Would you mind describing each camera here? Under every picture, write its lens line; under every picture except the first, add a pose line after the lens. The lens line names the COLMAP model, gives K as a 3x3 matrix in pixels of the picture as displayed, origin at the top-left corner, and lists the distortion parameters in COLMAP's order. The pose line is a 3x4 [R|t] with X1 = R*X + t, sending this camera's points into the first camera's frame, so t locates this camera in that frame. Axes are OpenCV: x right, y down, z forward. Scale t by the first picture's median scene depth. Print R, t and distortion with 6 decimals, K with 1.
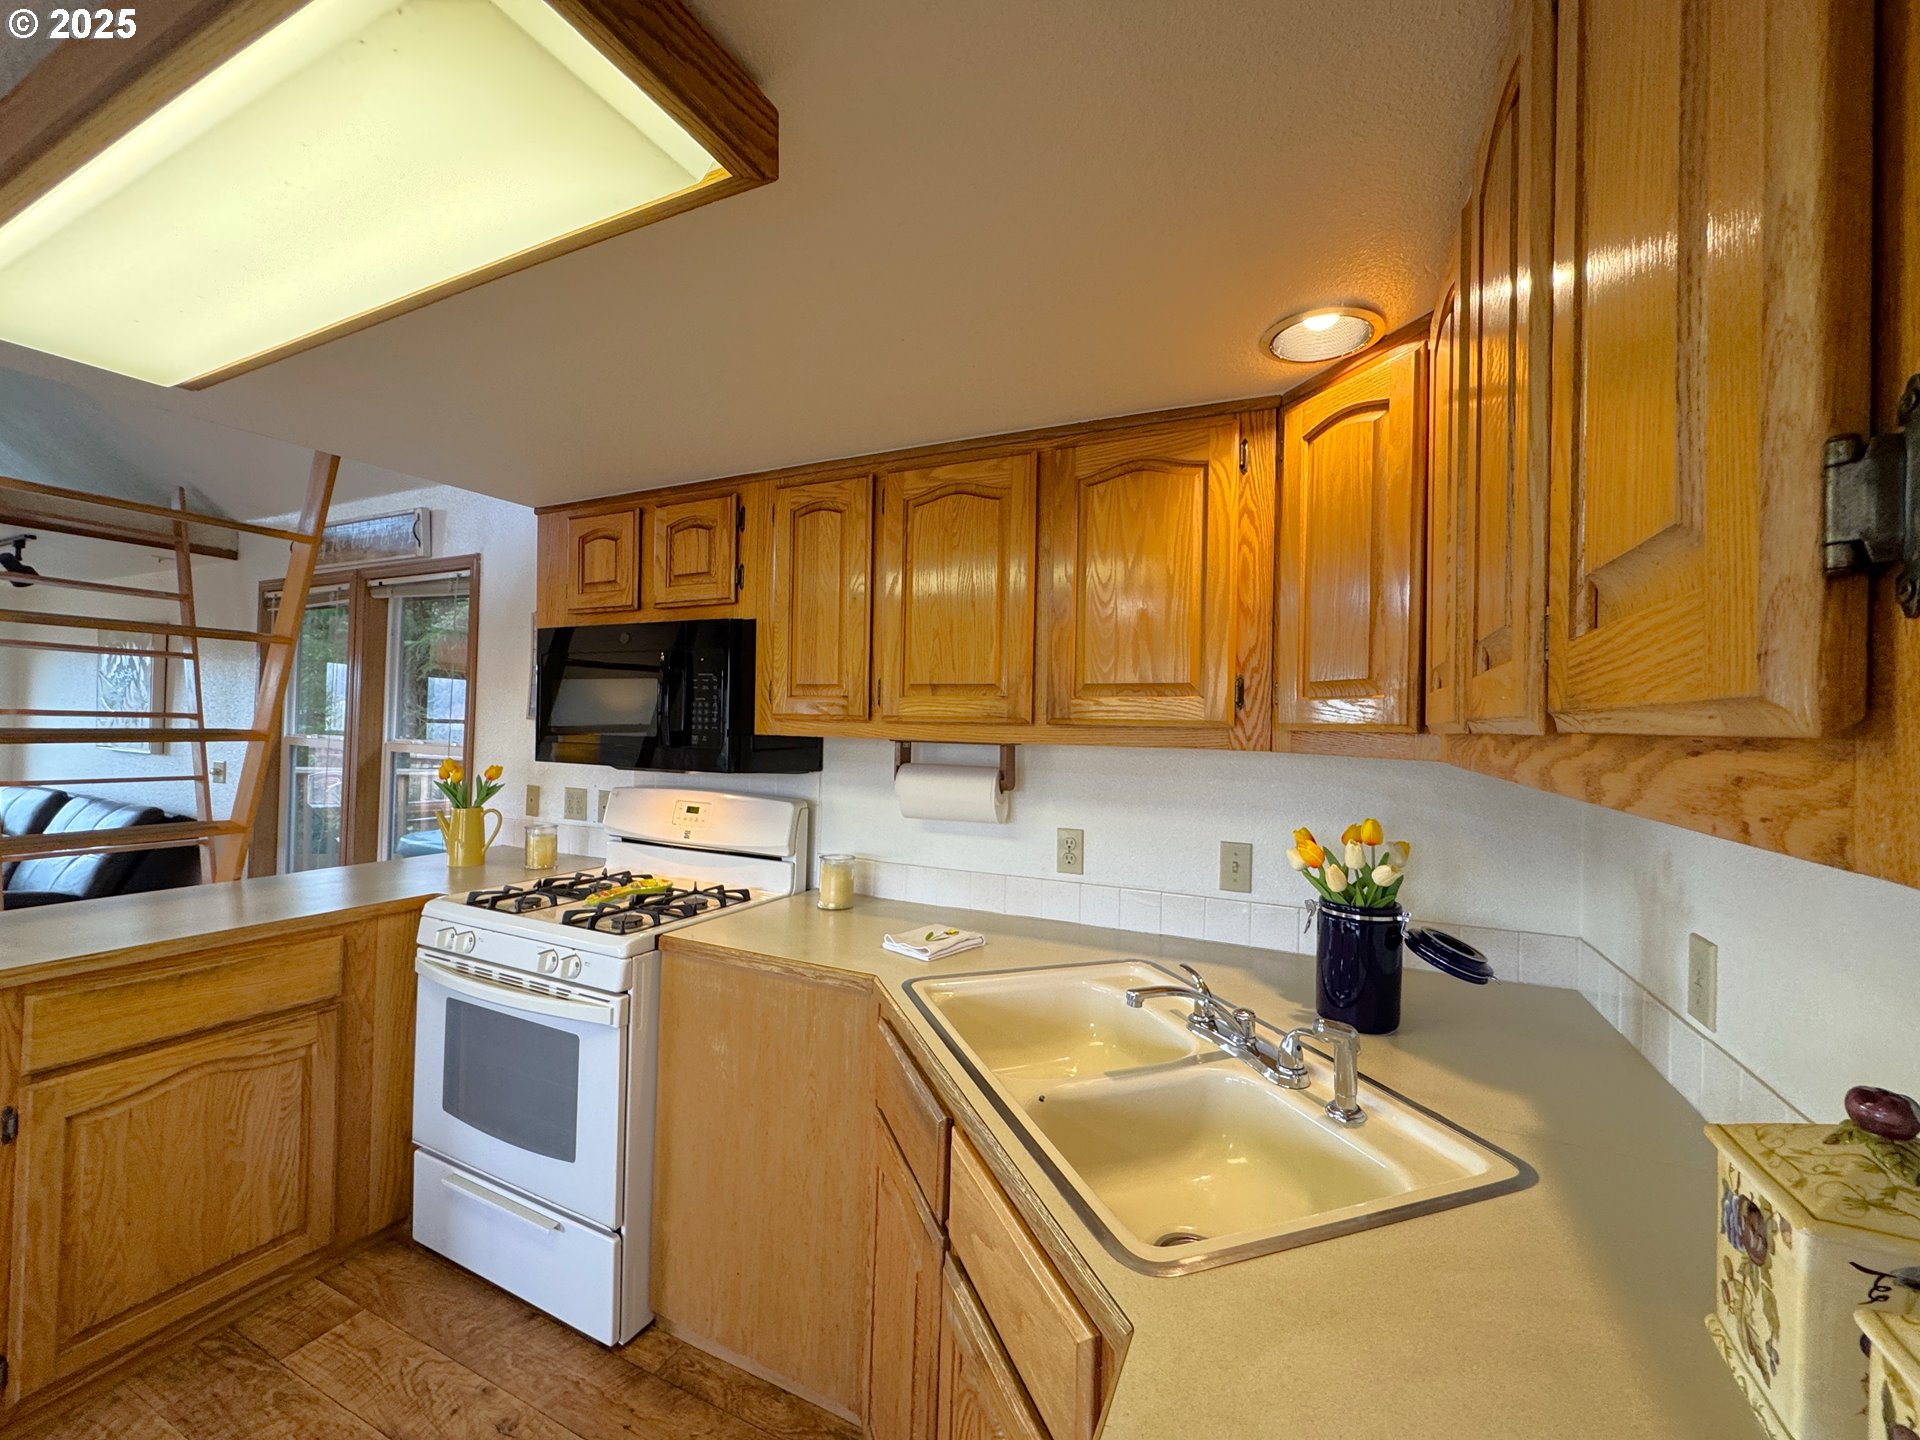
lens RADIAL K [[772.8, 0, 960.0], [0, 772.8, 720.0], [0, 0, 1]] dist [0.000261, 0.000276]
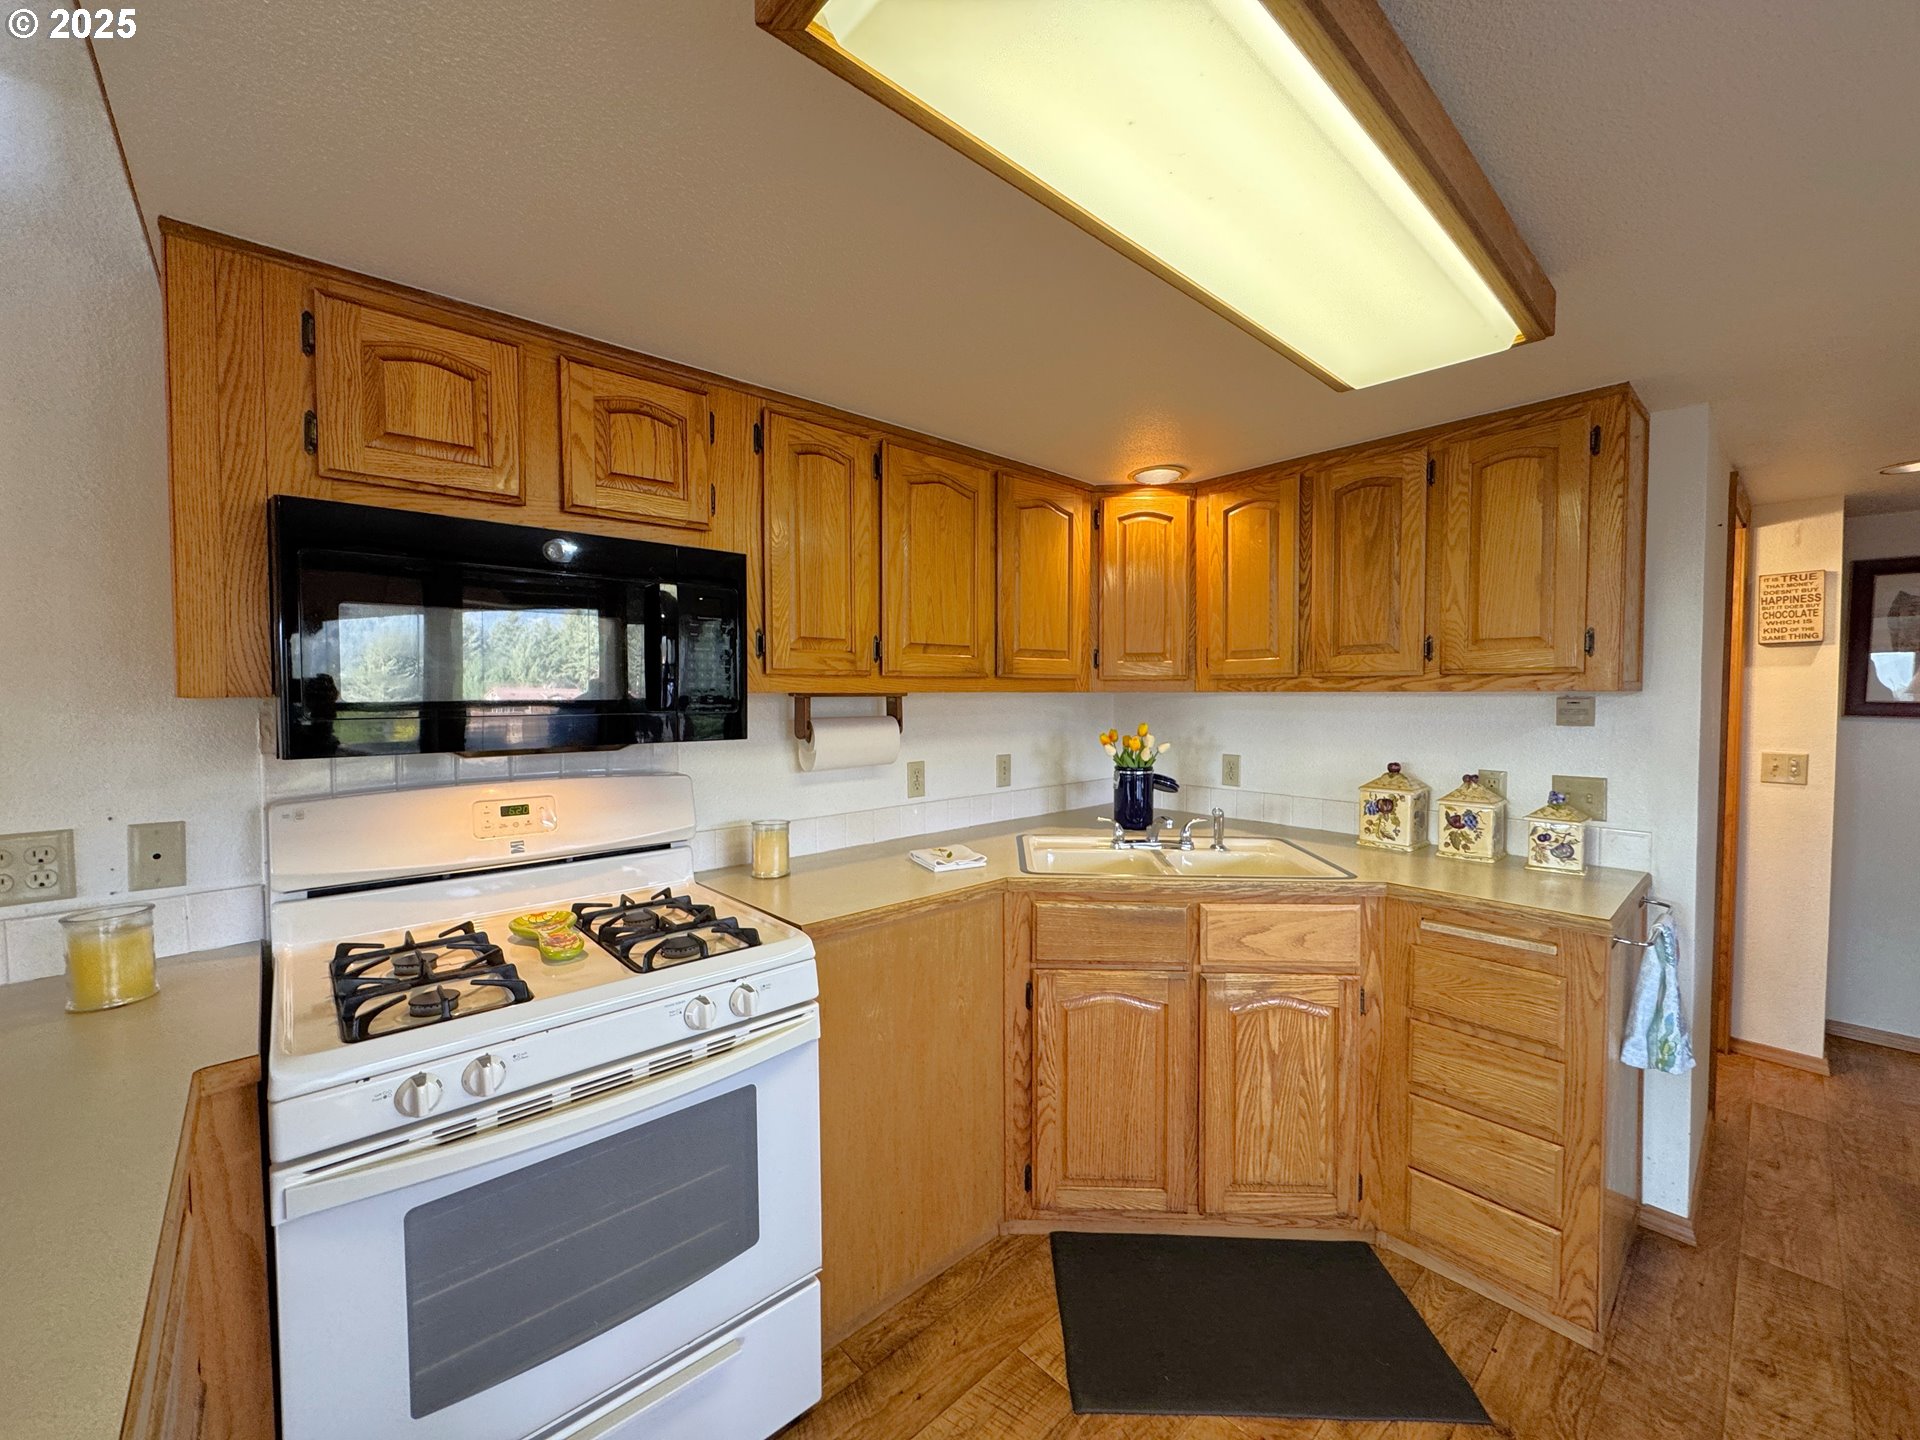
lens RADIAL K [[764.4, 0, 960.0], [0, 764.4, 720.0], [0, 0, 1]] dist [-0.003250, -0.000285]
pose [[0.377293, -0.055931, 0.924403, -1.040652], [0.007695, 0.998329, 0.057263, 0.002609], [-0.926062, -0.014492, 0.377094, 0.496445]]
